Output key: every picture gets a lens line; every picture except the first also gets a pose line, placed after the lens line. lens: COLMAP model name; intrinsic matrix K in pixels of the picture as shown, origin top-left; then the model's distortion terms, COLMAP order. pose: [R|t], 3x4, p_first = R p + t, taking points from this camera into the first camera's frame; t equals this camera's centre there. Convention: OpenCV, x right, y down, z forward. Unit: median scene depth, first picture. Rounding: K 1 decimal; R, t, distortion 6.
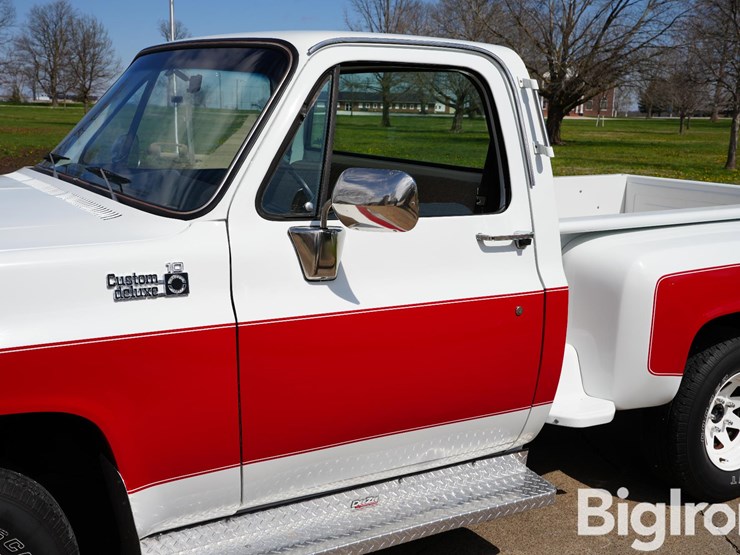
lens RADIAL K [[921.6, 0, 370.0], [0, 921.6, 277.5], [0, 0, 1]] dist [0.105695, 0.077732]
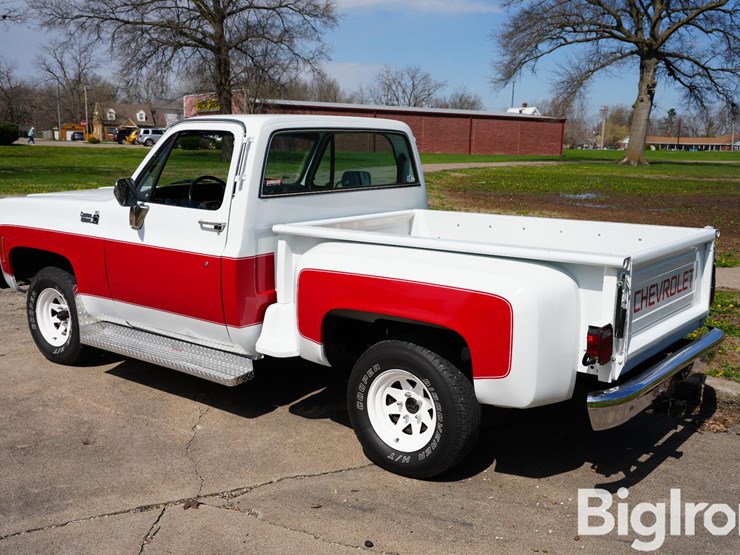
lens RADIAL K [[812.2, 0, 352.8], [0, 812.2, 280.2], [0, 0, 1]] dist [0.016696, 0.058147]
pose [[0.334972, 0.145560, -0.930917, 1.295687], [-0.181397, 0.979475, 0.087881, -0.093205], [0.924602, 0.139428, 0.354501, 0.527939]]
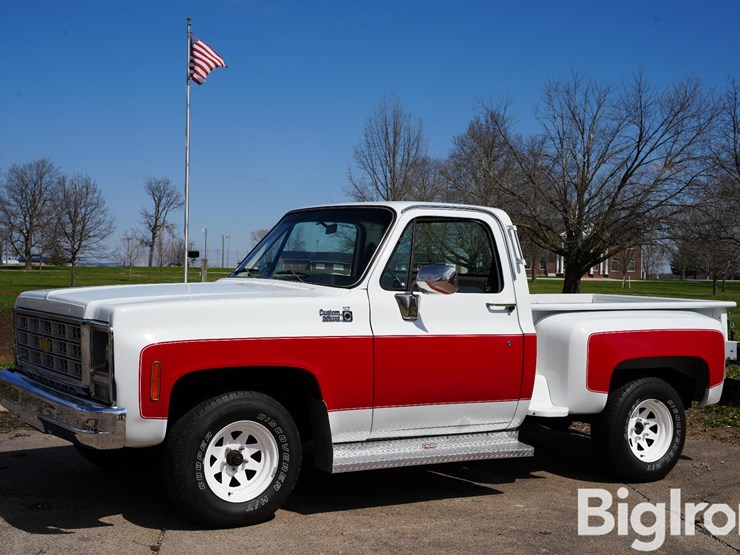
lens RADIAL K [[1064.0, 0, 370.0], [0, 1064.0, 277.5], [0, 0, 1]] dist [0.223014, 0.039226]
pose [[0.999997, -0.002634, -0.000190, -0.092829], [0.002561, 0.984782, -0.173775, 0.211051], [0.000644, 0.173774, 0.984785, -0.884520]]
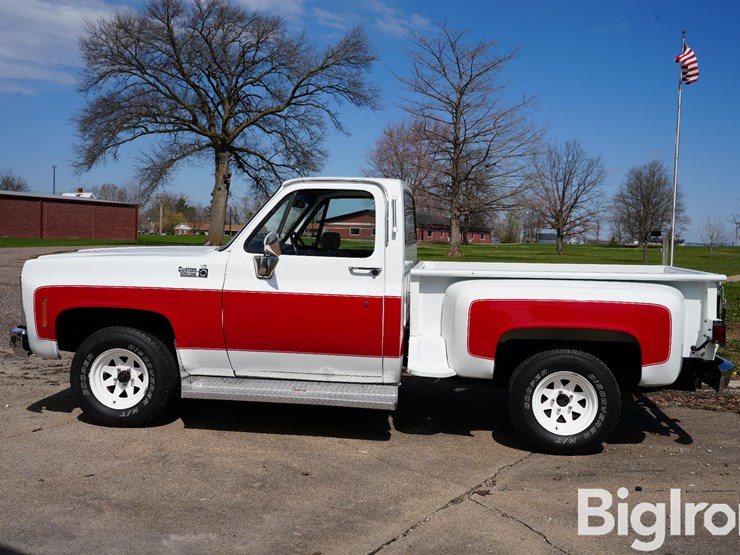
lens RADIAL K [[812.2, 0, 352.8], [0, 812.2, 280.2], [0, 0, 1]] dist [0.016696, 0.058147]
pose [[0.771152, 0.032001, -0.635847, 0.958981], [-0.122064, 0.987639, -0.098332, 0.122275], [0.624840, 0.153443, 0.765526, -0.305809]]
